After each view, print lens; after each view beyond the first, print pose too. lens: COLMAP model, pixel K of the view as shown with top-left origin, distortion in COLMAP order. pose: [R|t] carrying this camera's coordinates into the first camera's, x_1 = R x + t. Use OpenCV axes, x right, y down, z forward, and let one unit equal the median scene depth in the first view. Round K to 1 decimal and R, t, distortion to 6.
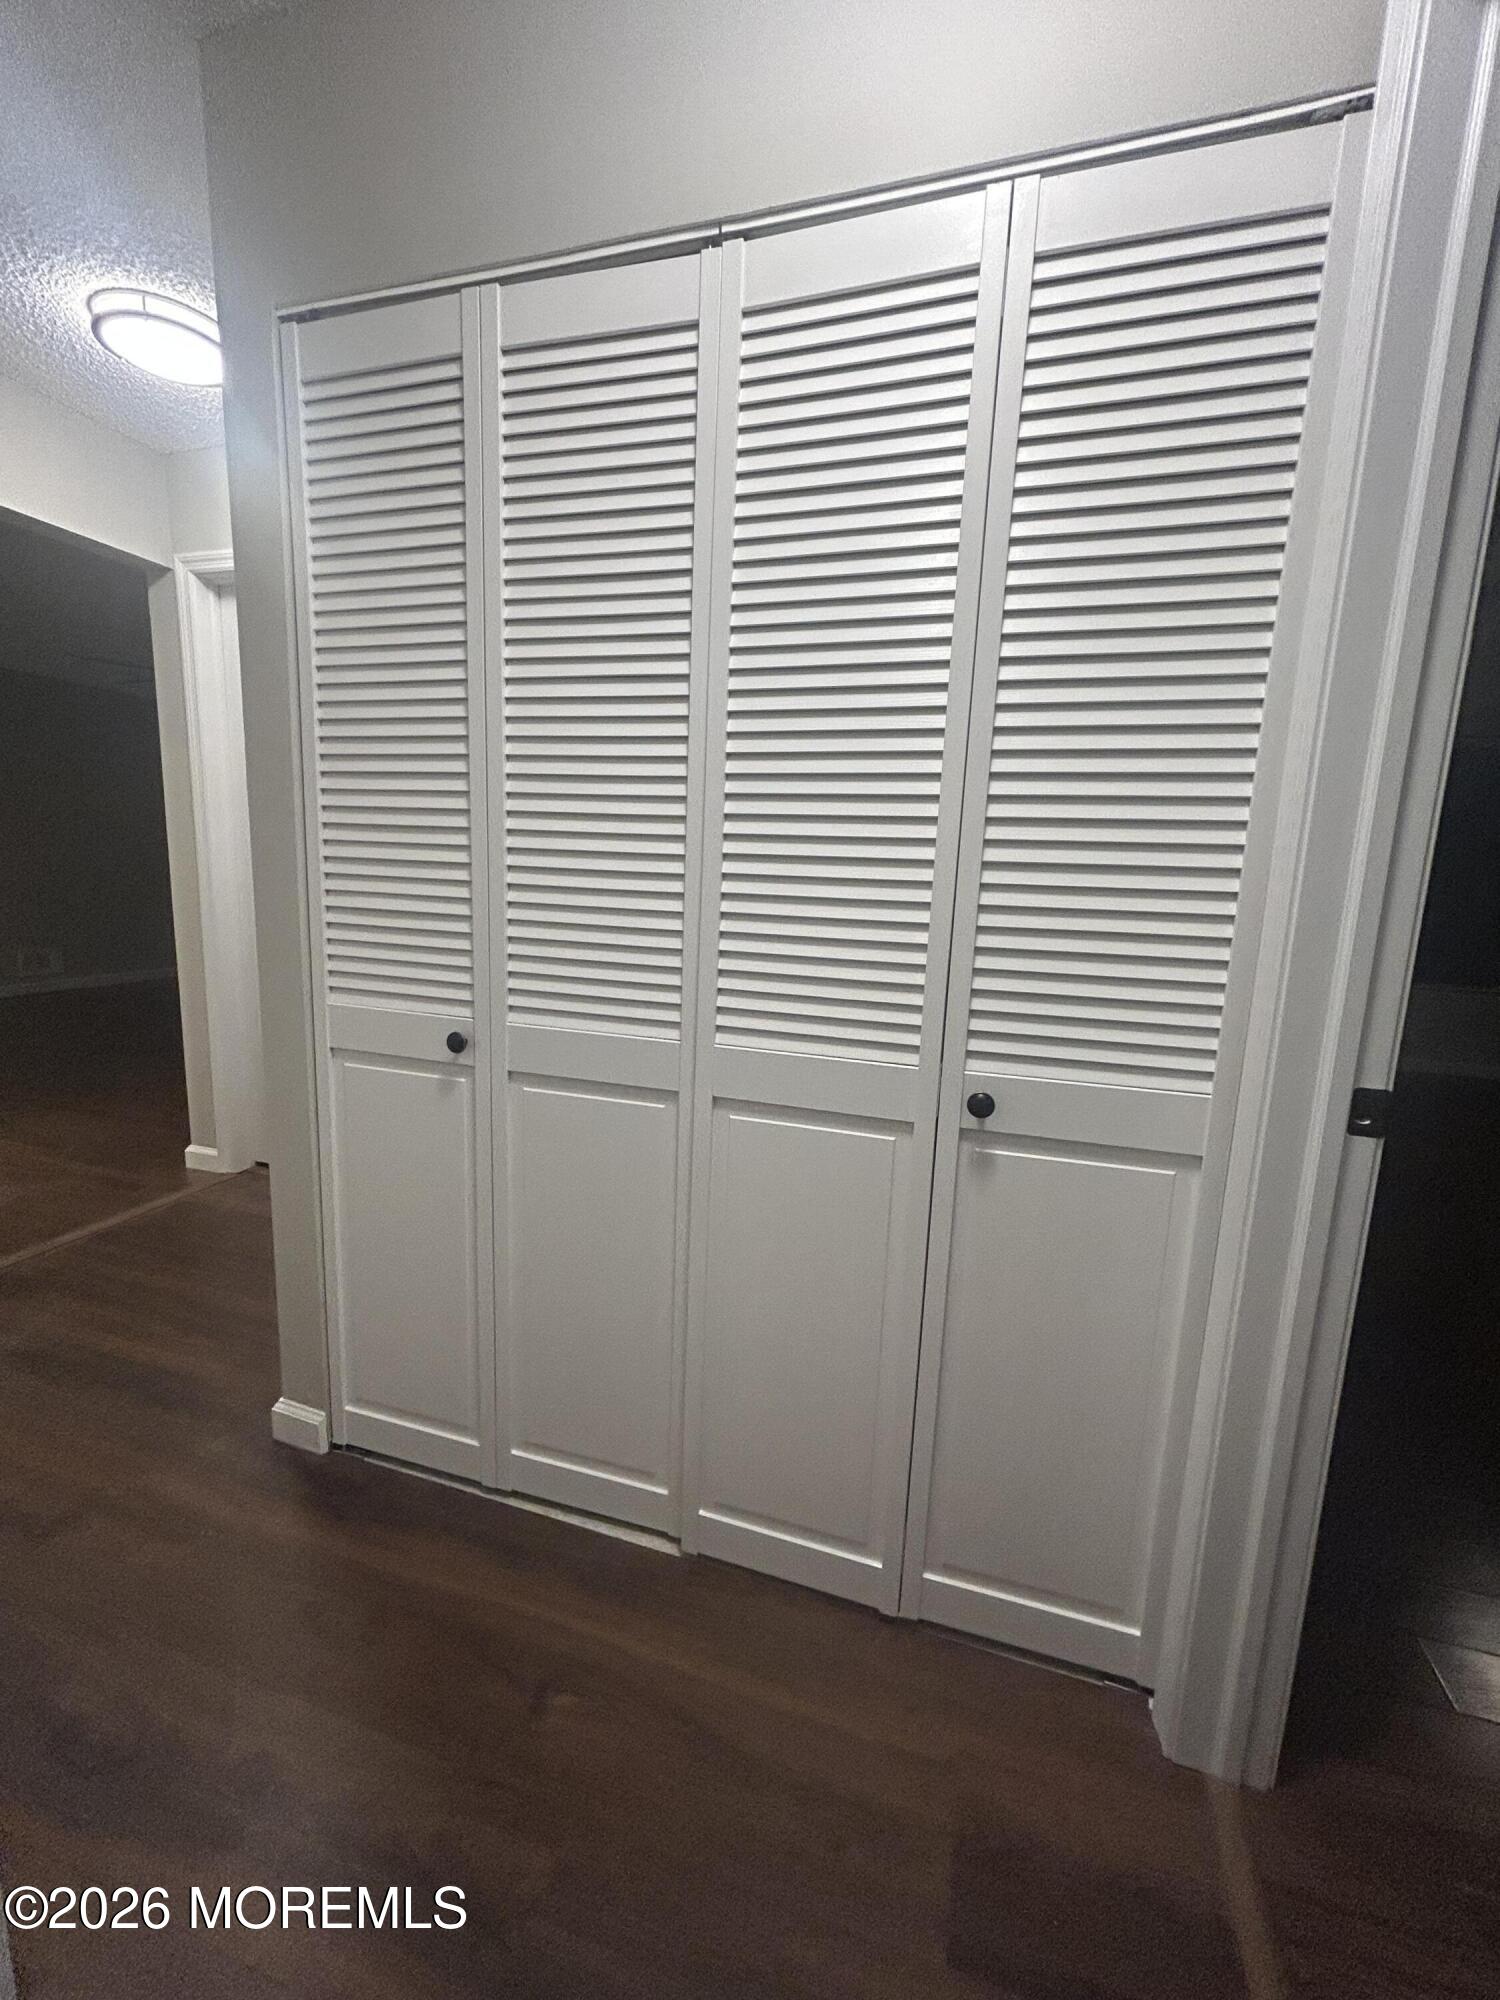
lens RADIAL K [[806.1, 0, 750.0], [0, 806.1, 1000.0], [0, 0, 1]] dist [0.000954, 0.000455]
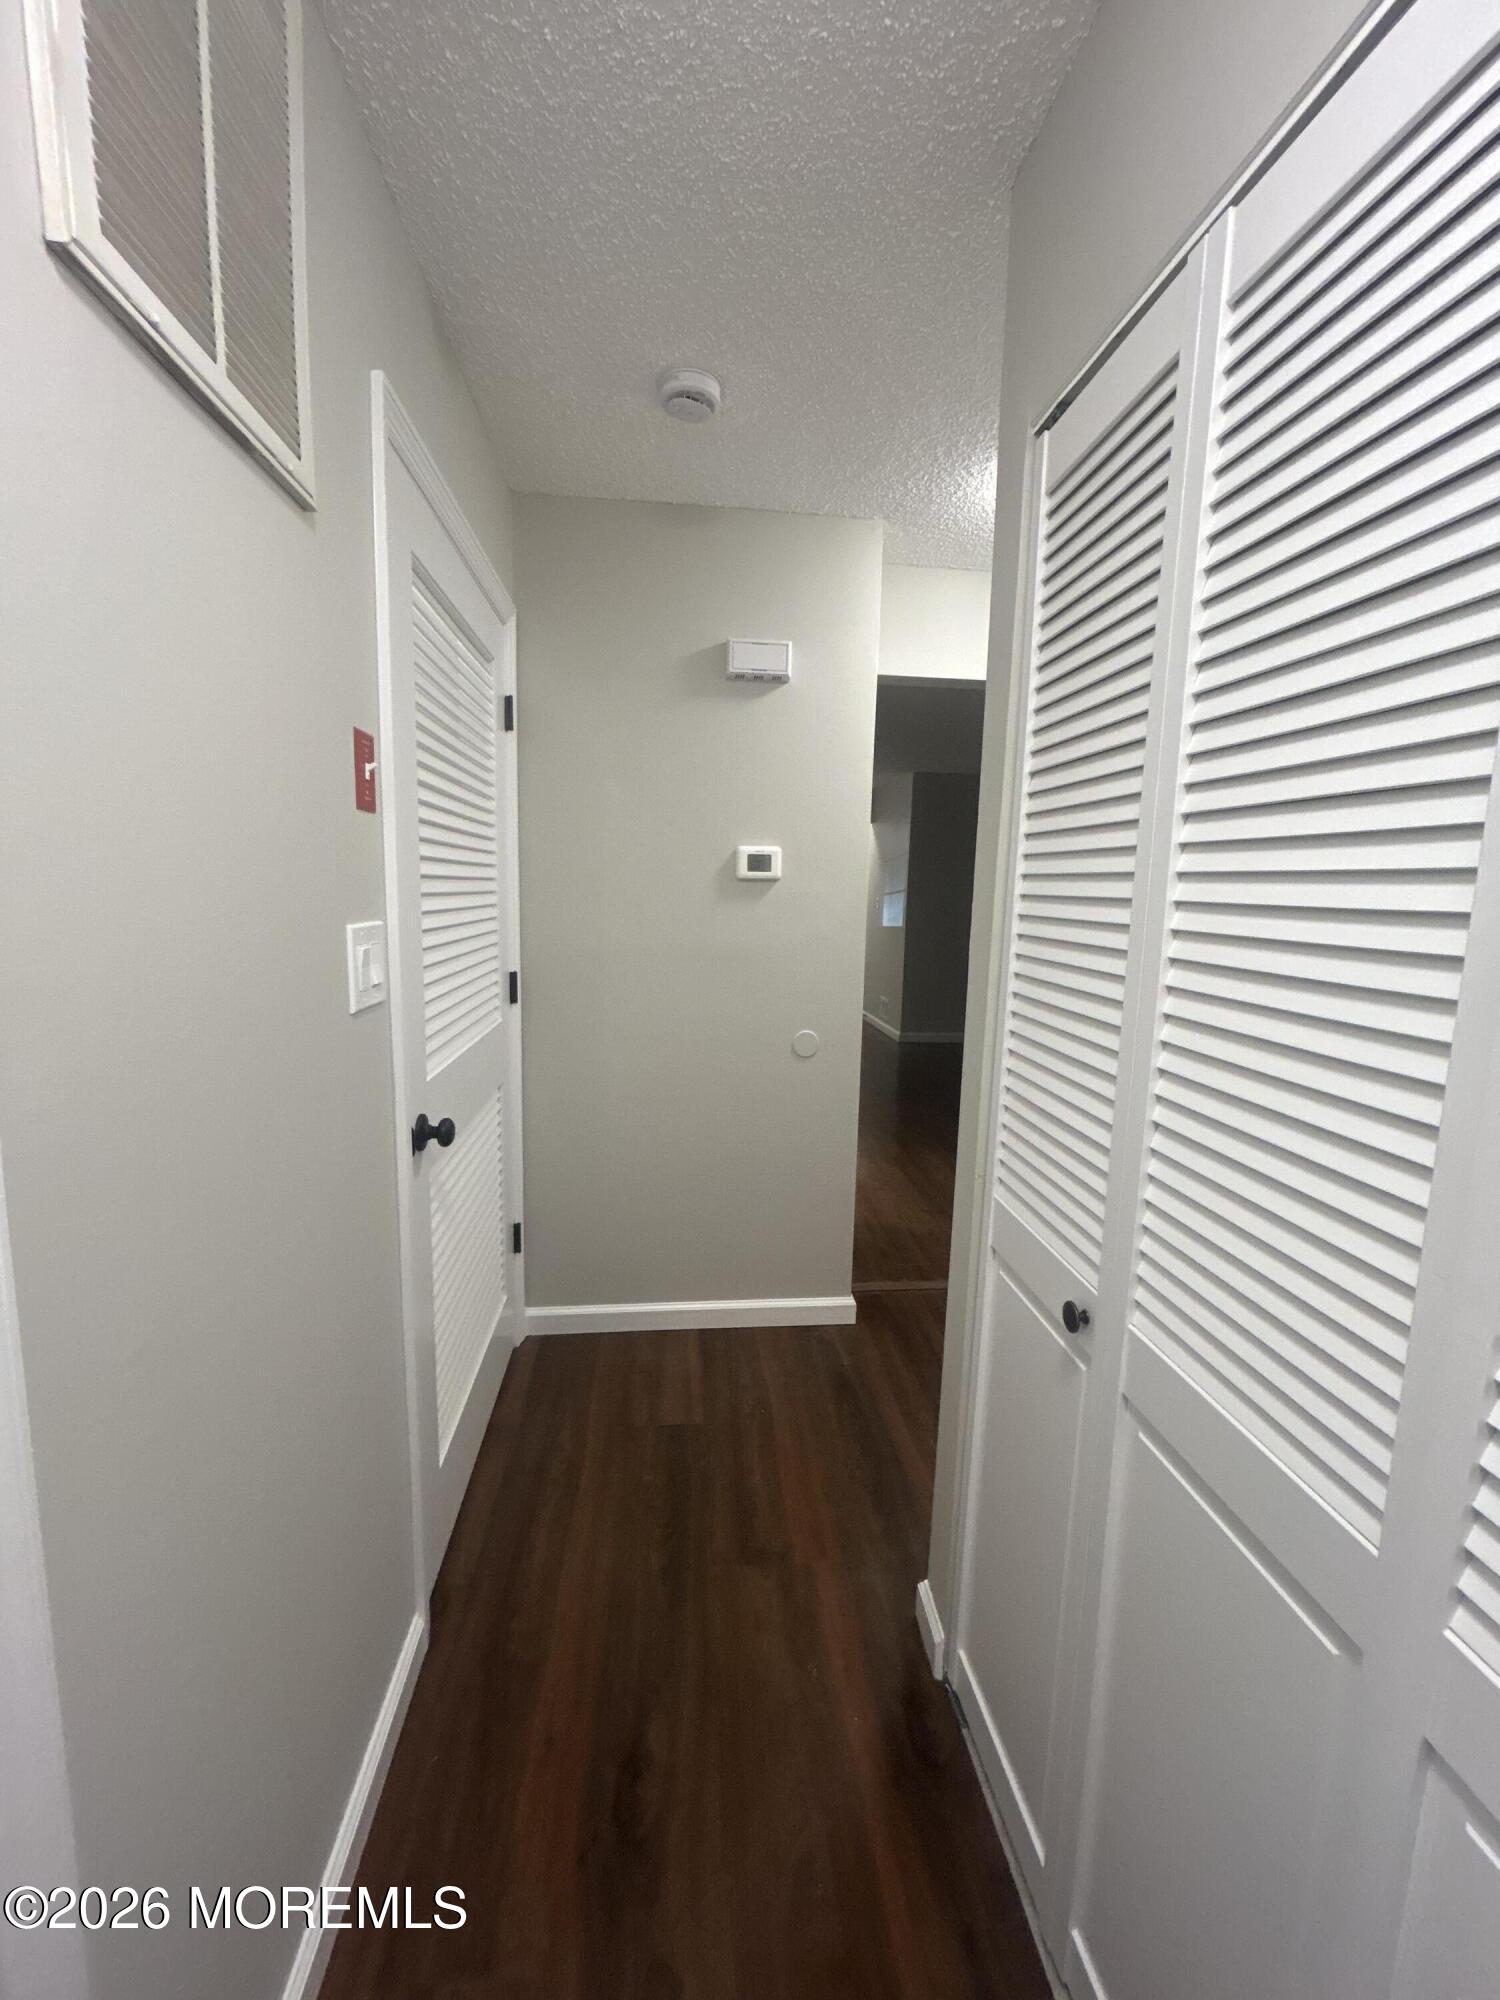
lens RADIAL K [[806.1, 0, 750.0], [0, 806.1, 1000.0], [0, 0, 1]] dist [0.000954, 0.000455]
pose [[0.409560, 0.095978, -0.907220, 0.139411], [-0.158805, 0.986768, 0.032702, -0.198912], [0.898355, 0.130677, 0.419383, 0.401123]]
